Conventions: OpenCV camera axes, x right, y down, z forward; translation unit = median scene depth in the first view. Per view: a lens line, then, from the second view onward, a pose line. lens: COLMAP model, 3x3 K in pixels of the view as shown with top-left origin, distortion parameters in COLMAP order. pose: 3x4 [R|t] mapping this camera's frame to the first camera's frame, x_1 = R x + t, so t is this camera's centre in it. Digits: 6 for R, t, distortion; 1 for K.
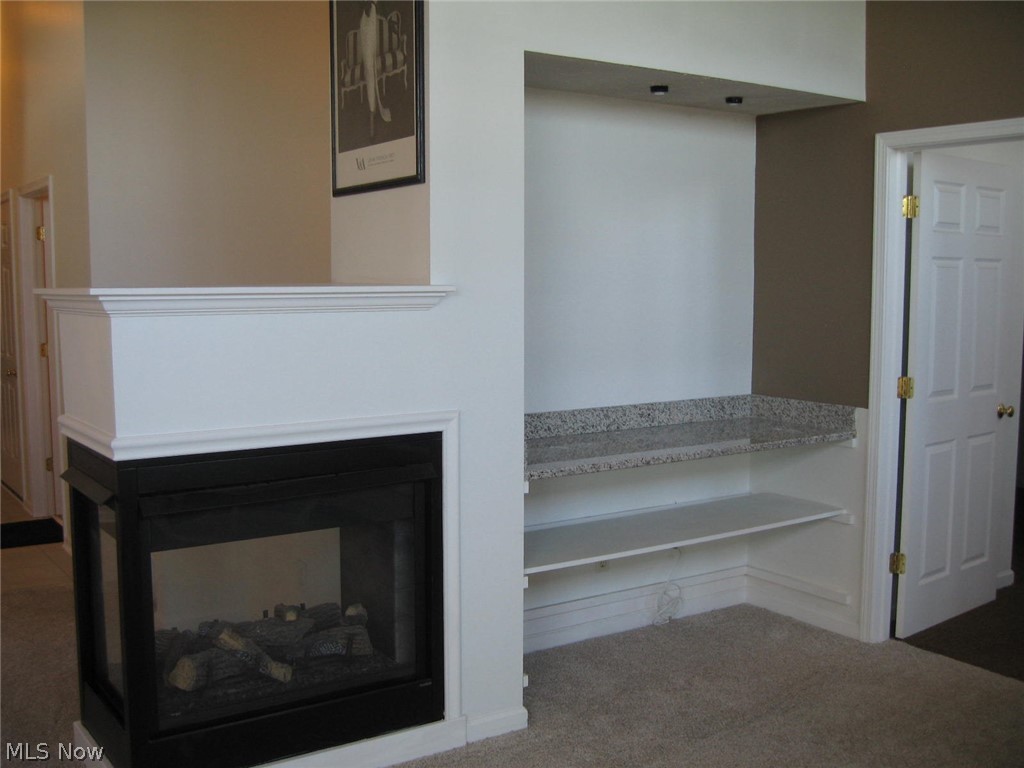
lens RADIAL K [[1112.1, 0, 503.0], [0, 1112.1, 395.4], [0, 0, 1]] dist [-0.131537, 0.098599]
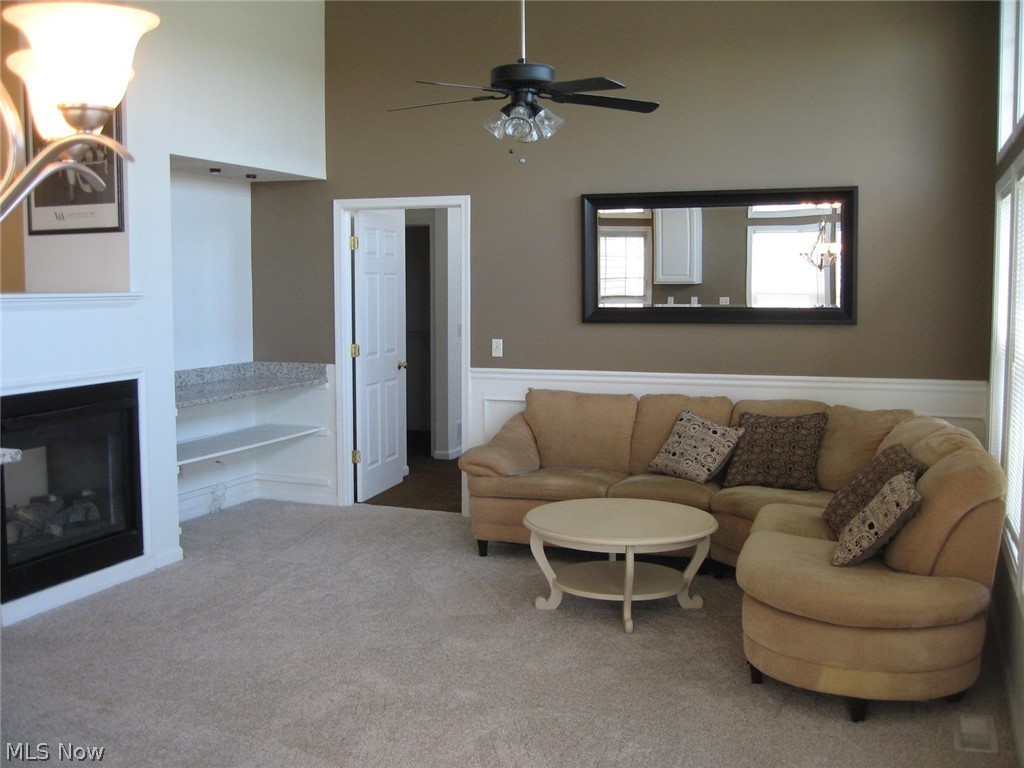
lens RADIAL K [[1112.1, 0, 503.0], [0, 1112.1, 395.4], [0, 0, 1]] dist [-0.131537, 0.098599]
pose [[0.815013, -0.056955, 0.576636, -0.437957], [0.060513, 0.998082, 0.013053, 0.053751], [-0.576274, 0.024256, 0.816897, -0.526533]]
